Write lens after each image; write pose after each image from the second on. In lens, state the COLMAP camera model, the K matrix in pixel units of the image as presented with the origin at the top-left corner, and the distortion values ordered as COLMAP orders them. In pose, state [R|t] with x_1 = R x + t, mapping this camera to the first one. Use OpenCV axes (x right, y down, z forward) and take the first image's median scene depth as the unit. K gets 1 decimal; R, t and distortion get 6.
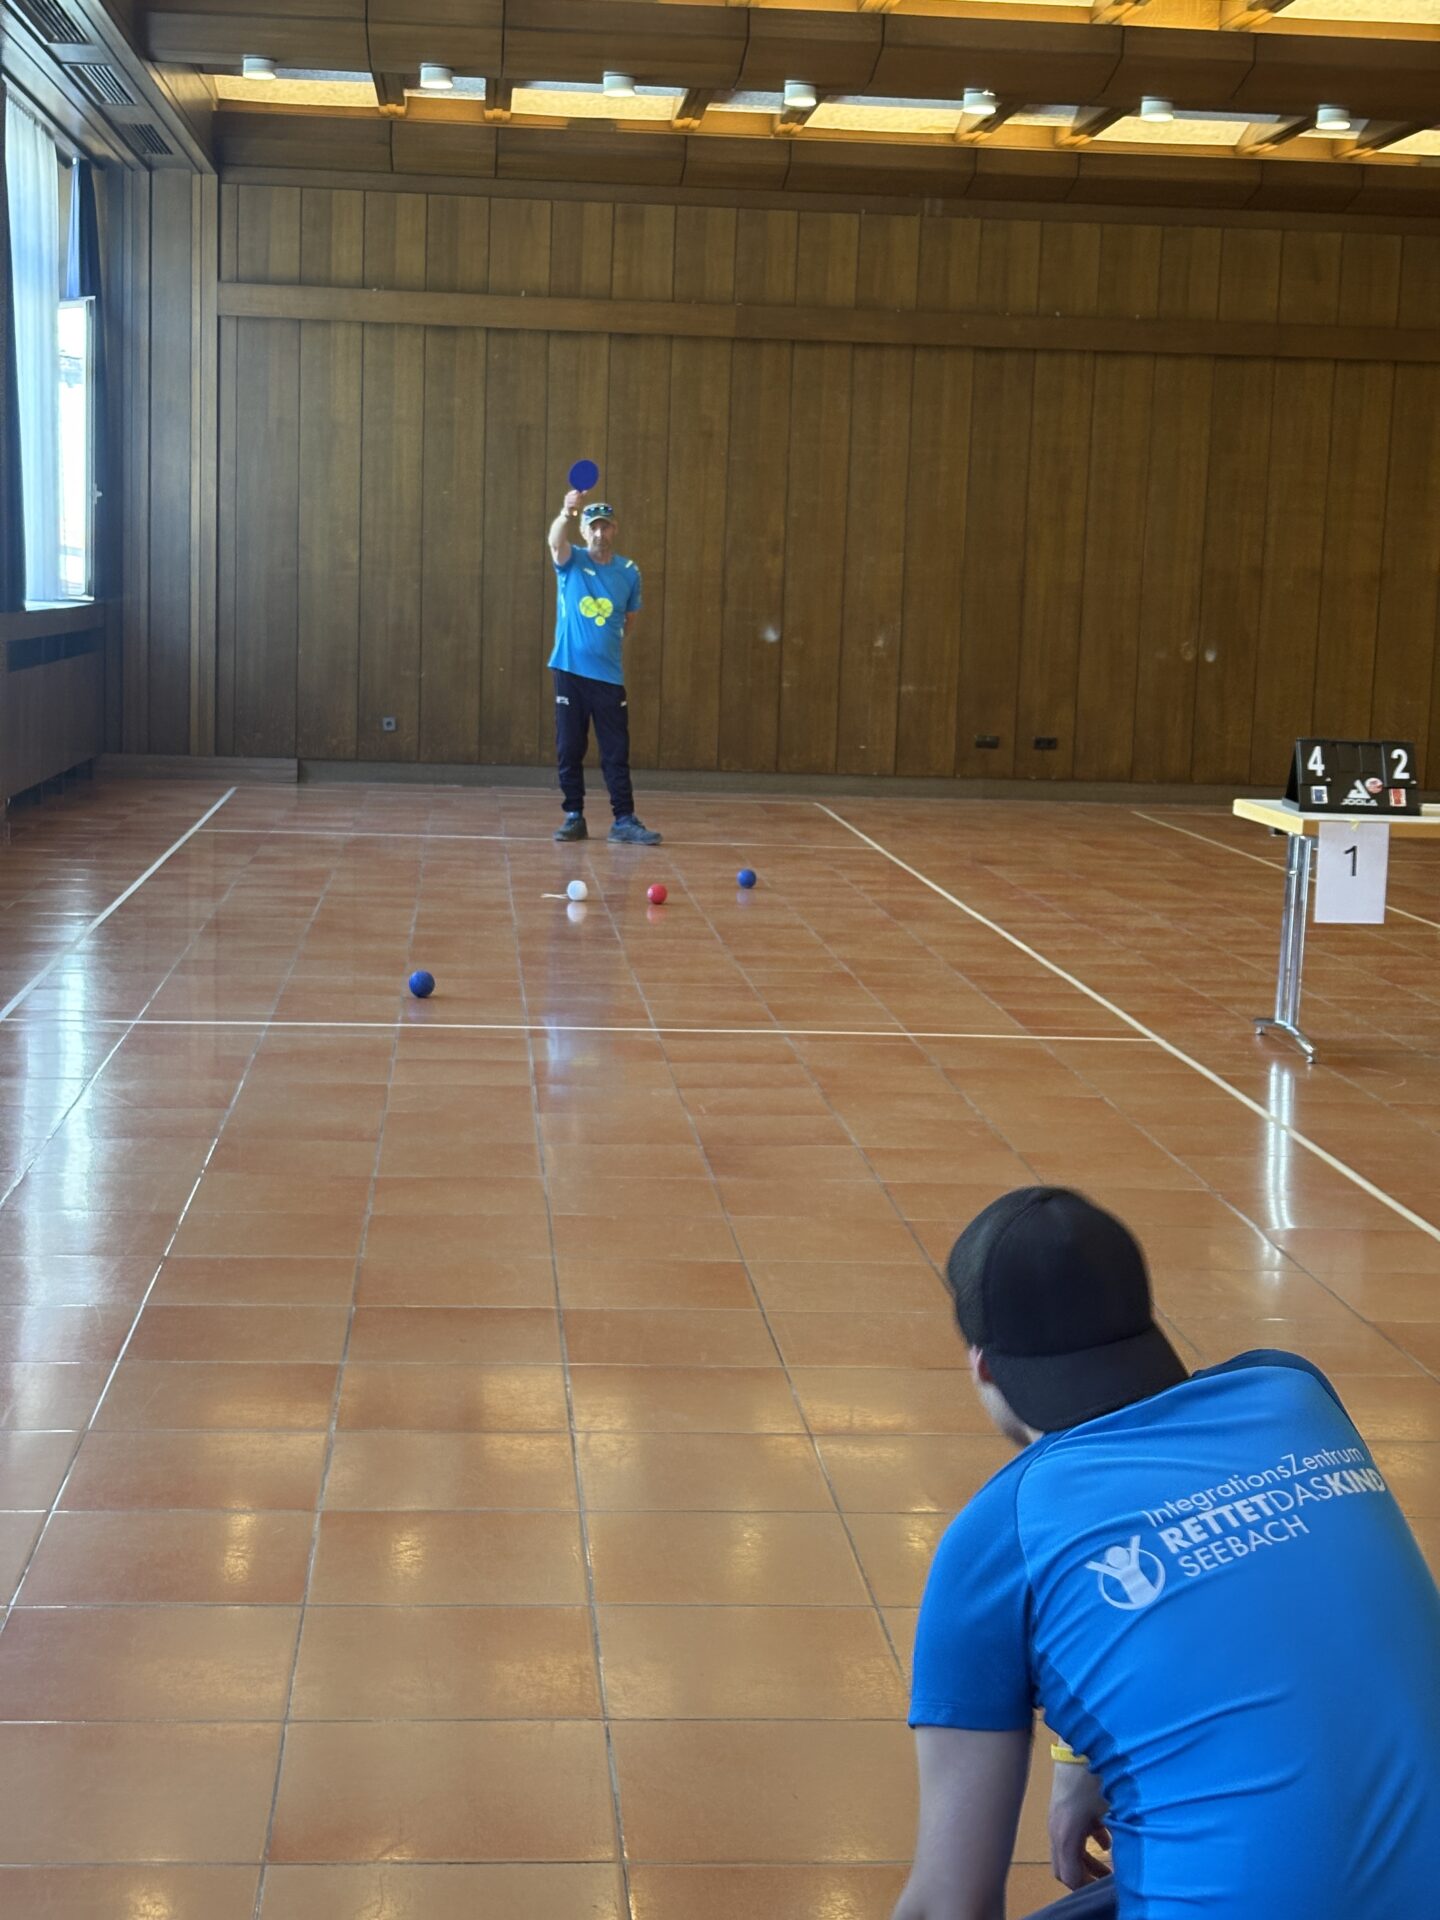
lens RADIAL K [[2919.5, 0, 693.8], [0, 2919.5, 960.2], [0, 0, 1]] dist [0.243347, -1.088673]
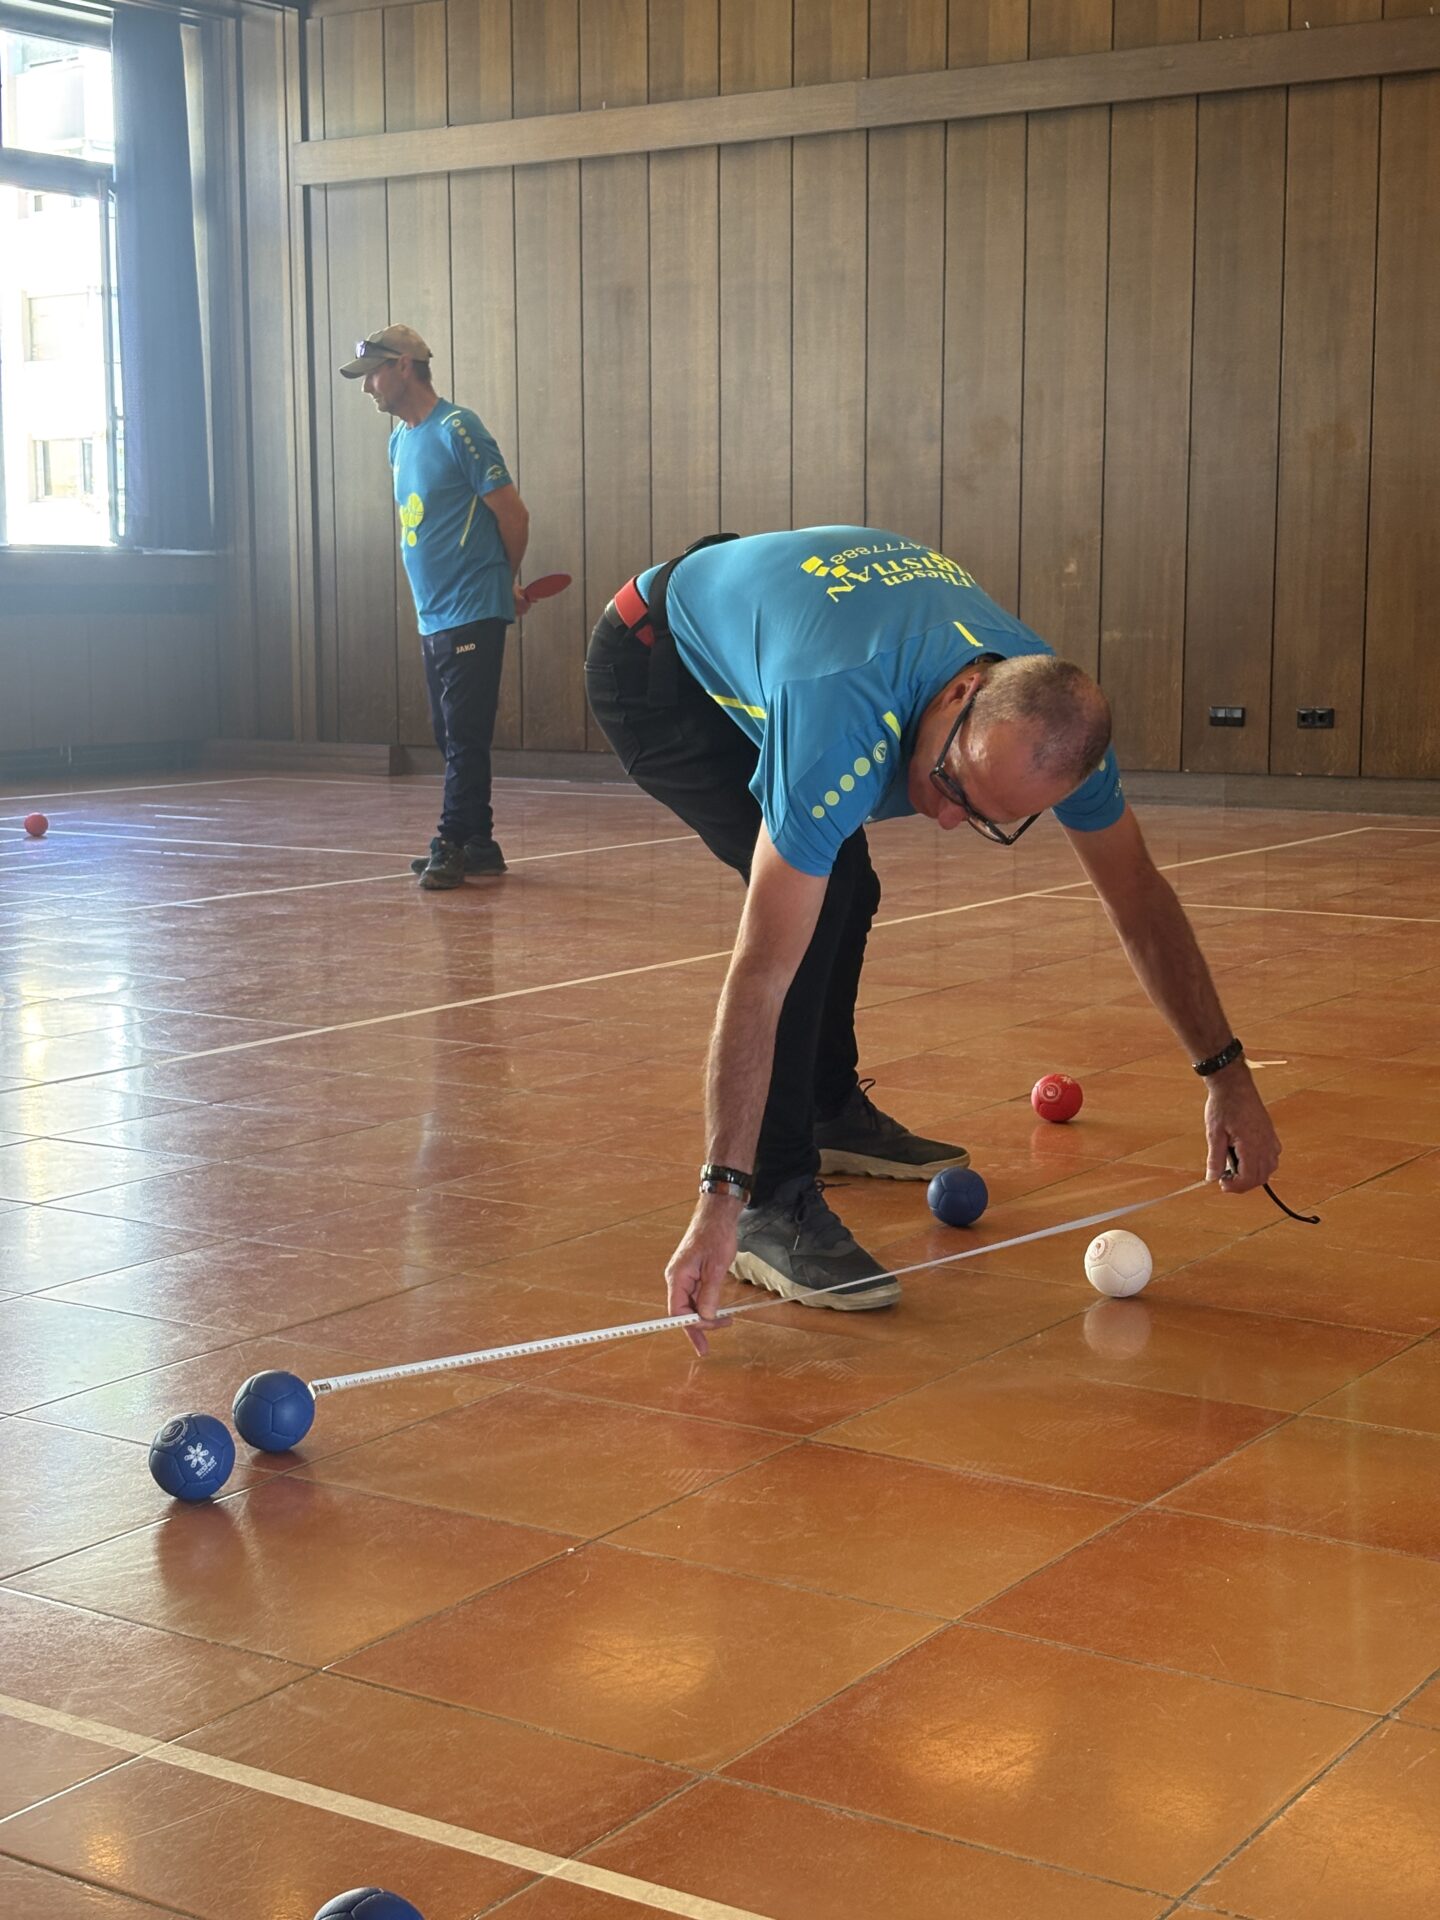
lens RADIAL K [[2919.5, 0, 693.8], [0, 2919.5, 960.2], [0, 0, 1]] dist [0.243347, -1.088673]
pose [[0.781852, 0.043671, -0.621933, 0.414724], [-0.056503, 0.998402, -0.000926, -0.014968], [0.620899, 0.035865, 0.783070, 0.437642]]
